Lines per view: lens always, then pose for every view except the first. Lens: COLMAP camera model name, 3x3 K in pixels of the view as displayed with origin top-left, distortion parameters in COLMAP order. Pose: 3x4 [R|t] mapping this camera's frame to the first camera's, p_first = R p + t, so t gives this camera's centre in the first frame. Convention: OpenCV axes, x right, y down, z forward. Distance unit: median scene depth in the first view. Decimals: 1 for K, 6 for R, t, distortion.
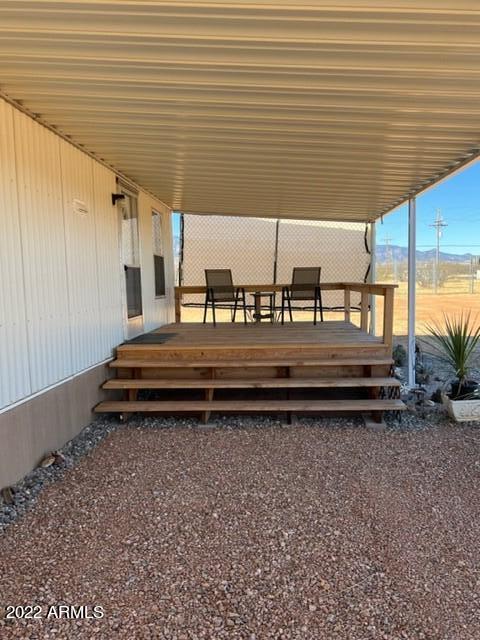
lens RADIAL K [[516.1, 0, 240.6], [0, 516.1, 319.3], [0, 0, 1]] dist [0.000055, 0.000460]
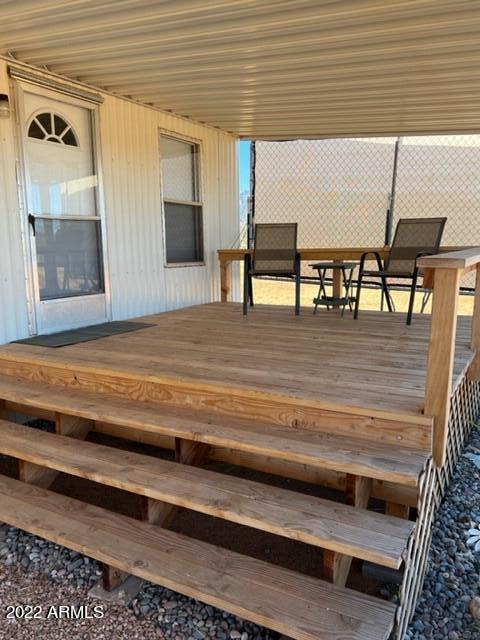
lens RADIAL K [[516.1, 0, 240.1], [0, 516.1, 322.0], [0, 0, 1]] dist [0.000055, 0.000460]
pose [[0.889929, 0.077931, -0.449391, 0.197431], [-0.041171, 0.994998, 0.091017, -0.029281], [0.454236, -0.062497, 0.888686, 0.377141]]
